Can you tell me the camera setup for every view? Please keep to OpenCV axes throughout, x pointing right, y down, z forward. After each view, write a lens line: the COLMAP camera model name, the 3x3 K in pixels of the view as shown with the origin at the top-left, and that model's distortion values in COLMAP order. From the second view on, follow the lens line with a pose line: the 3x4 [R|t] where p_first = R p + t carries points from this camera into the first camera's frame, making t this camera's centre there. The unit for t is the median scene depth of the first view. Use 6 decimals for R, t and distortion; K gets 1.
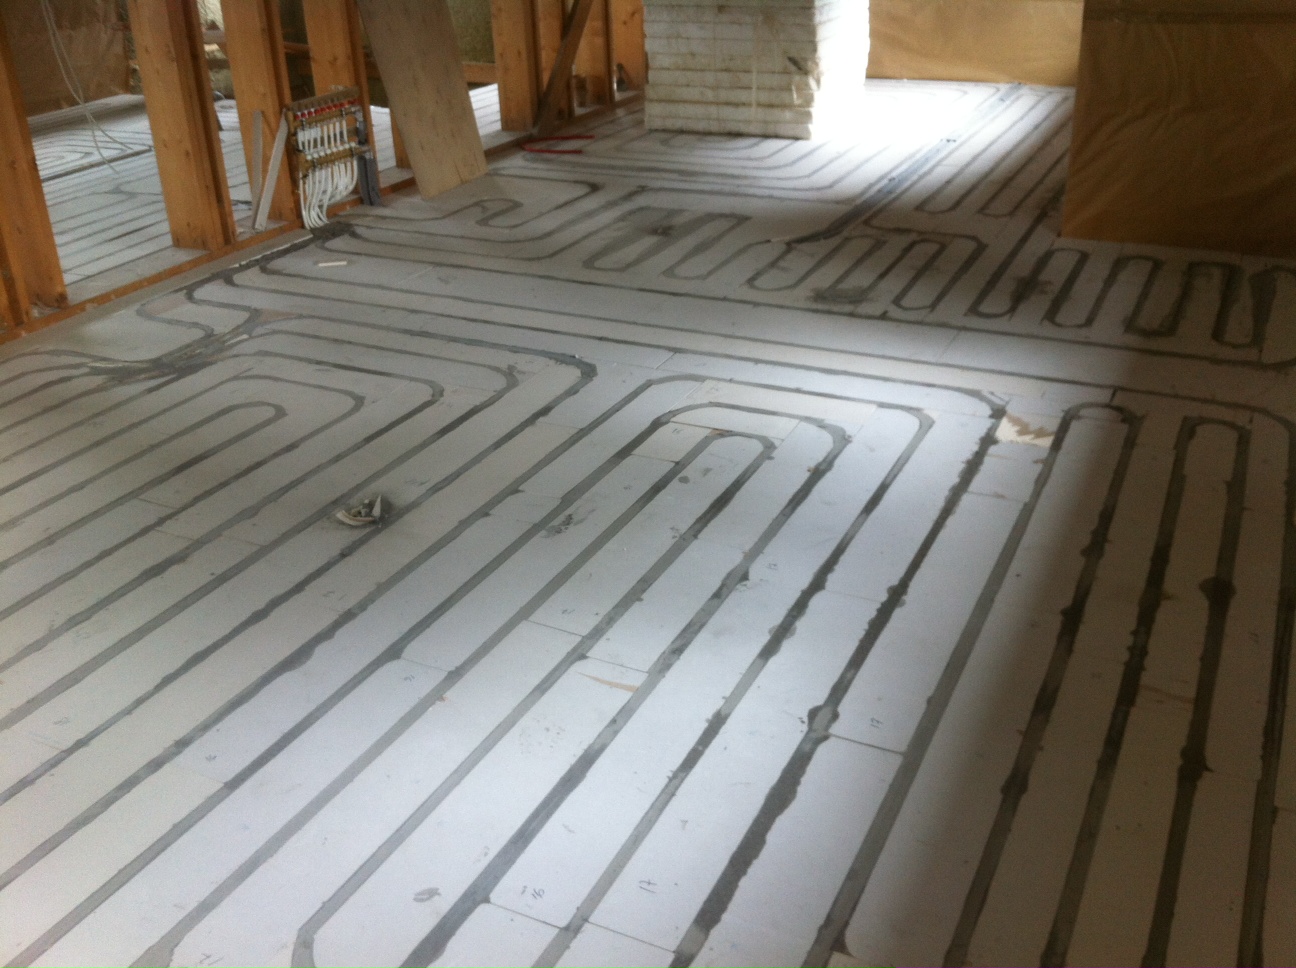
lens RADIAL K [[1262.1, 0, 654.4], [0, 1262.1, 481.7], [0, 0, 1]] dist [-0.041781, 0.000000]
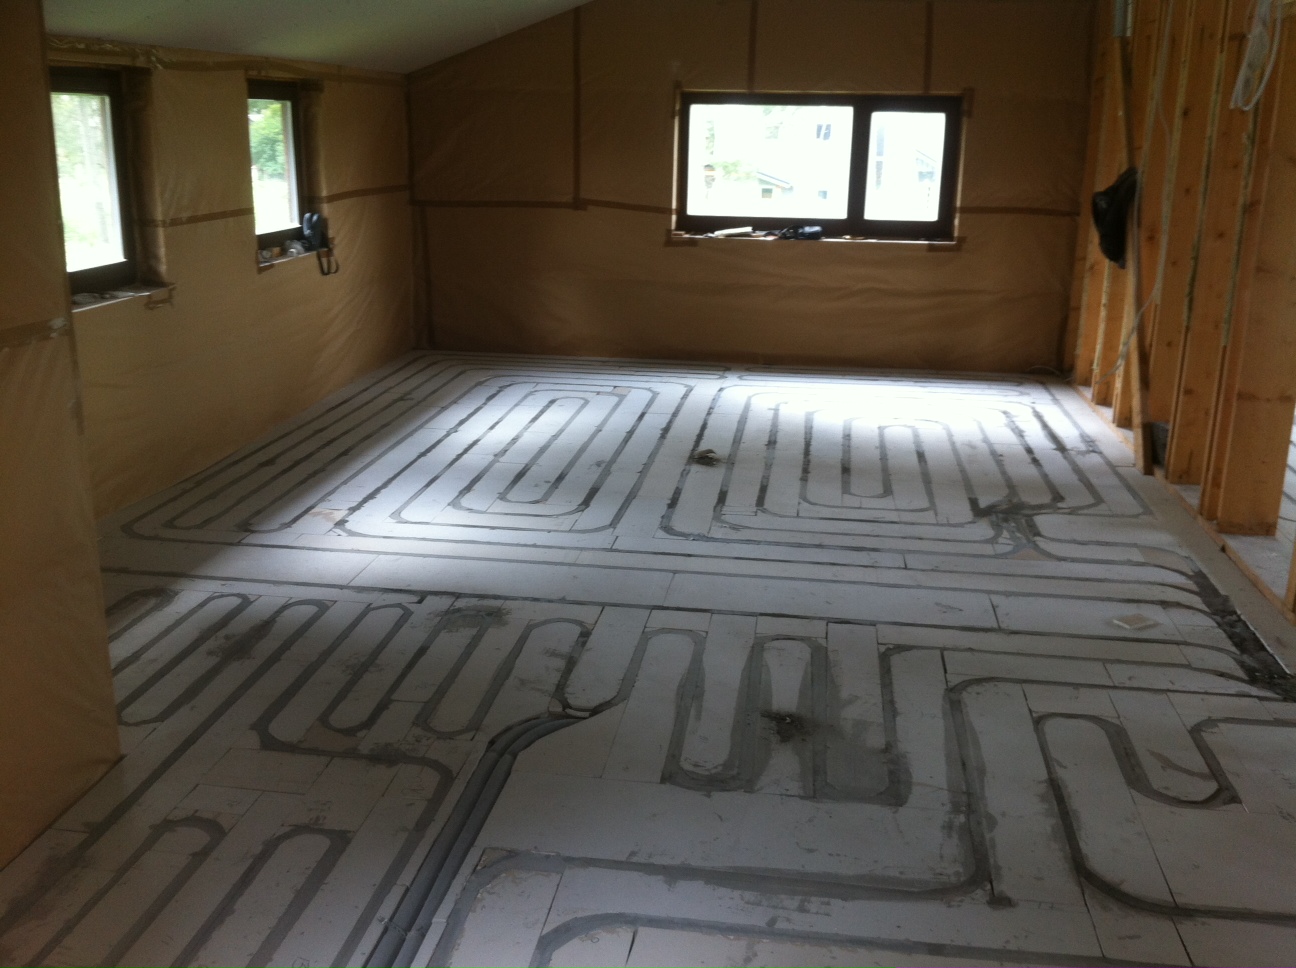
lens RADIAL K [[1262.1, 0, 646.5], [0, 1262.1, 487.8], [0, 0, 1]] dist [-0.041781, 0.000000]
pose [[-0.950443, 0.099392, -0.294582, 0.303257], [-0.127624, 0.739276, 0.661198, -0.865438], [0.283496, 0.666027, -0.689955, 1.703544]]
